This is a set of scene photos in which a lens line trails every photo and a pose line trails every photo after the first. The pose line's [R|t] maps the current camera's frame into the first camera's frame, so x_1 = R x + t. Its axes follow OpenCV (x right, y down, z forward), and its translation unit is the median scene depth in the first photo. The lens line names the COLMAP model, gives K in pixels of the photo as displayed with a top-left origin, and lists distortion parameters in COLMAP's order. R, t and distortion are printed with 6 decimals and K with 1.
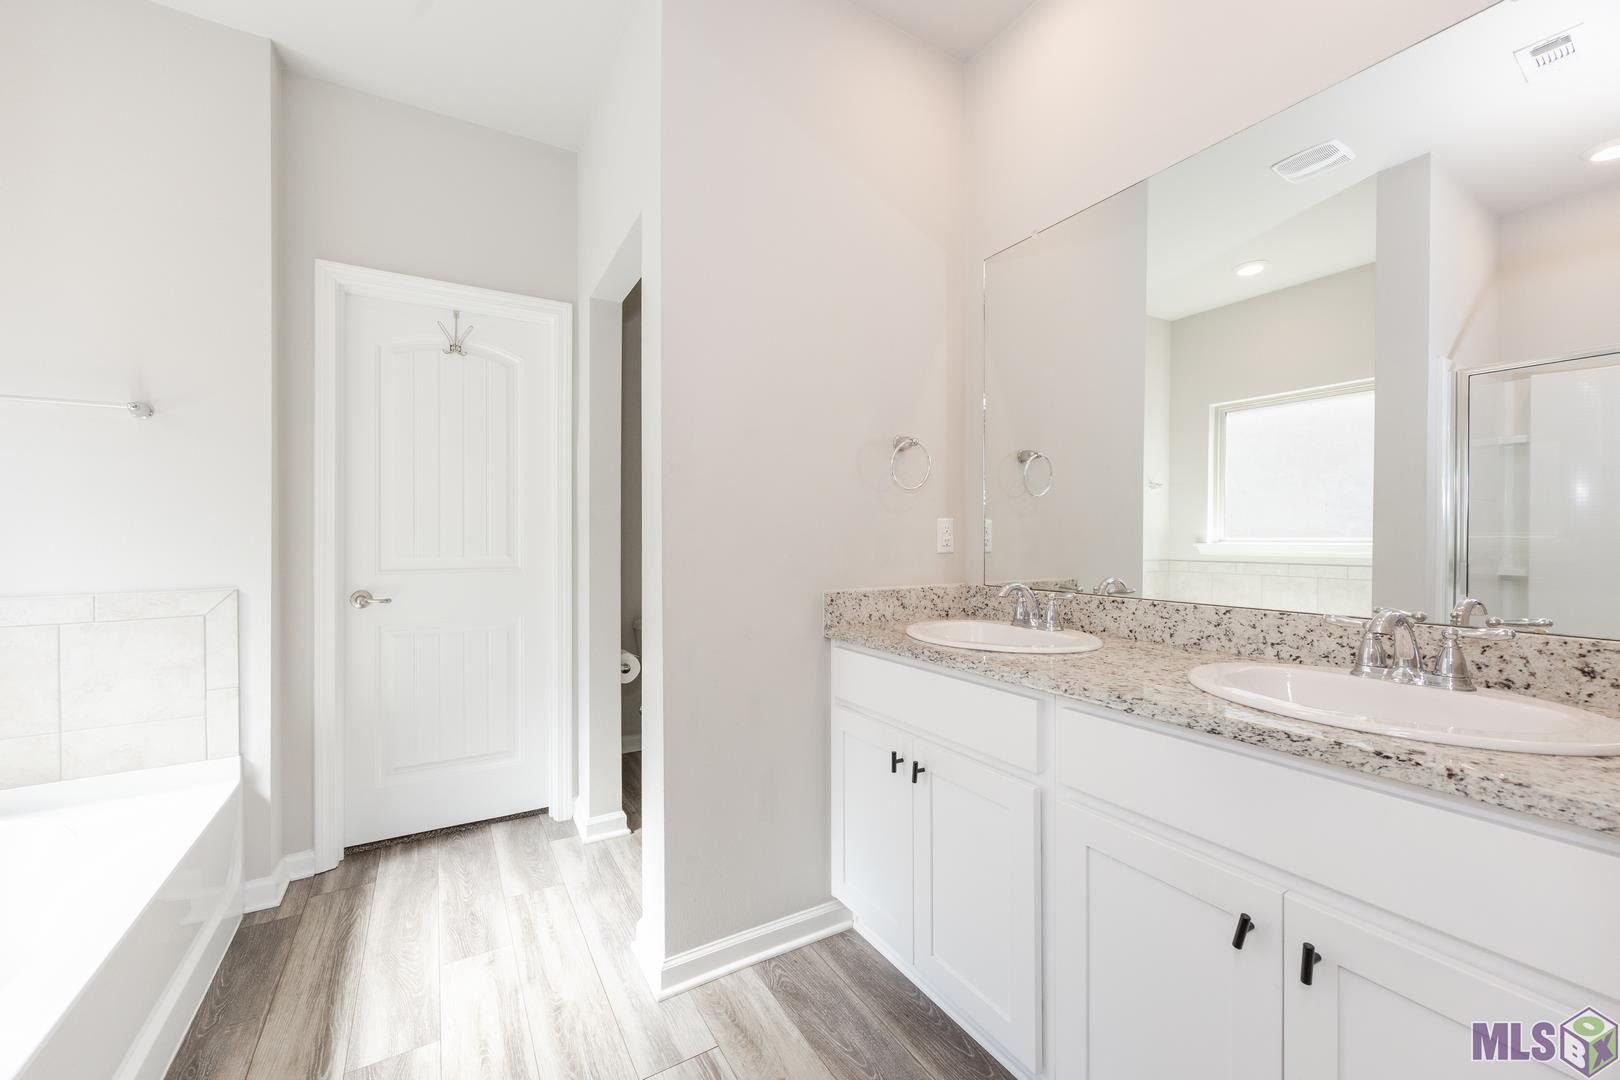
lens RADIAL K [[623.6, 0, 819.4], [0, 623.6, 534.2], [0, 0, 1]] dist [-0.005064, -0.000867]
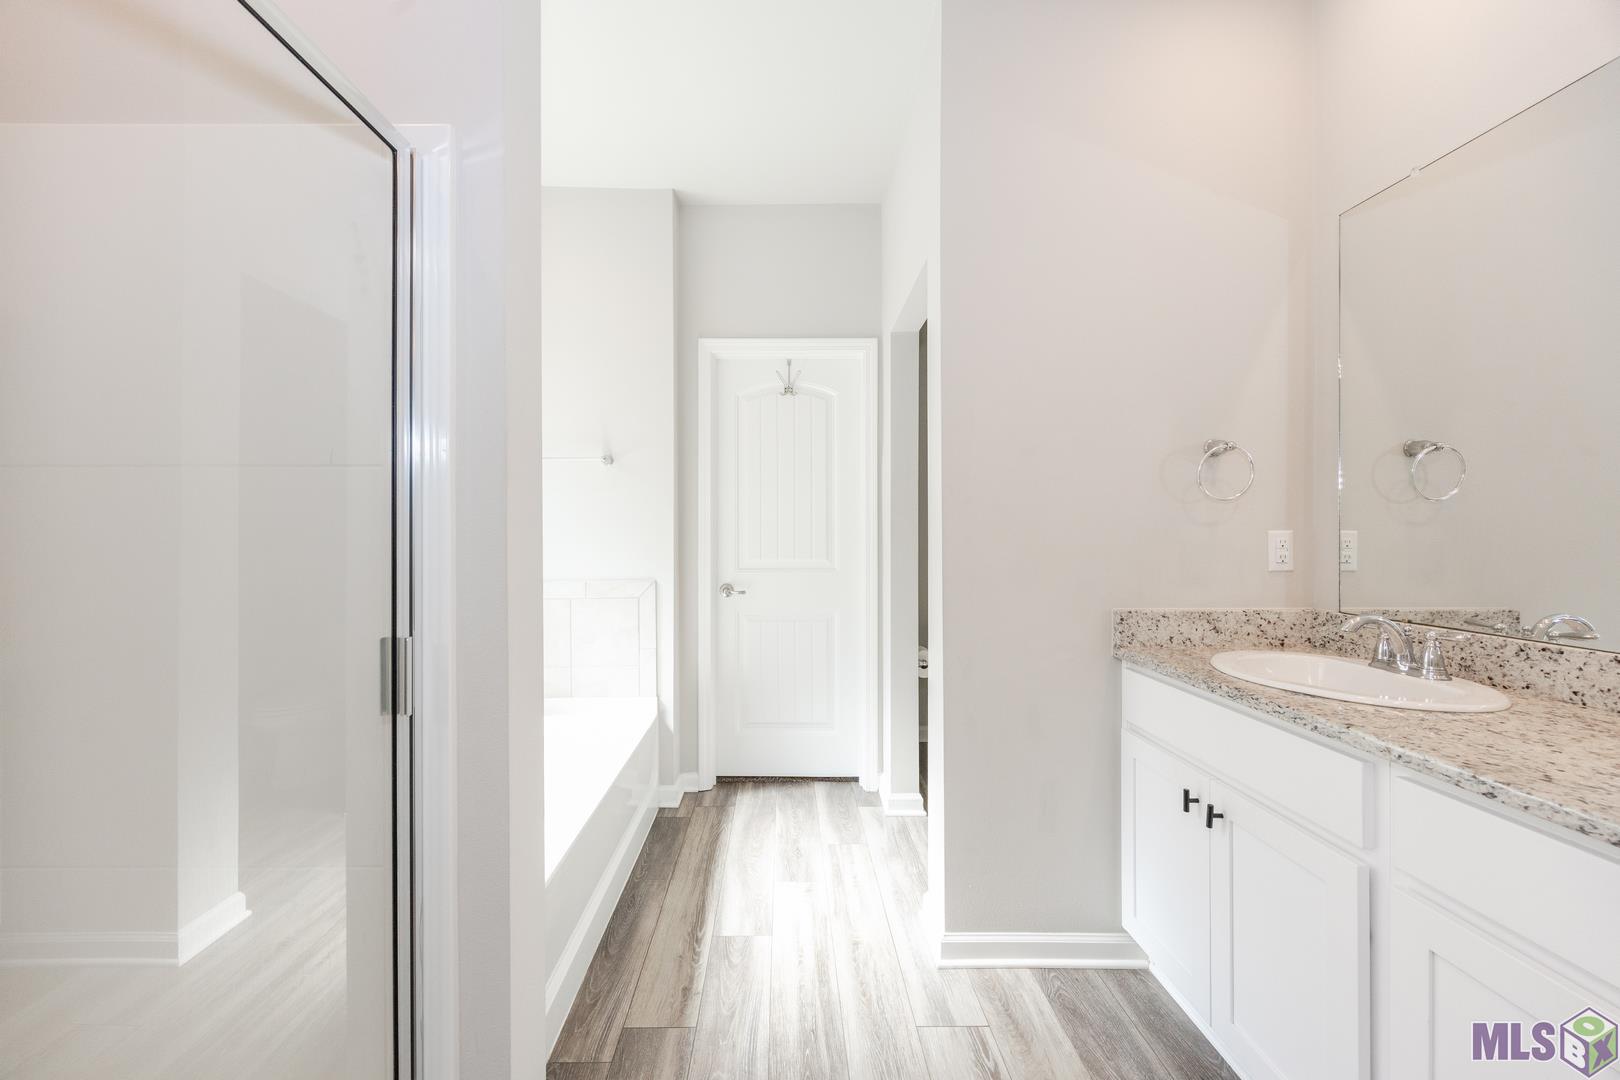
lens RADIAL K [[623.6, 0, 793.3], [0, 623.6, 530.0], [0, 0, 1]] dist [-0.005064, -0.000867]
pose [[0.859204, 0.001335, -0.511631, 0.075534], [0.000507, 0.999994, 0.003461, -0.034309], [0.511632, -0.003233, 0.859198, -0.078721]]
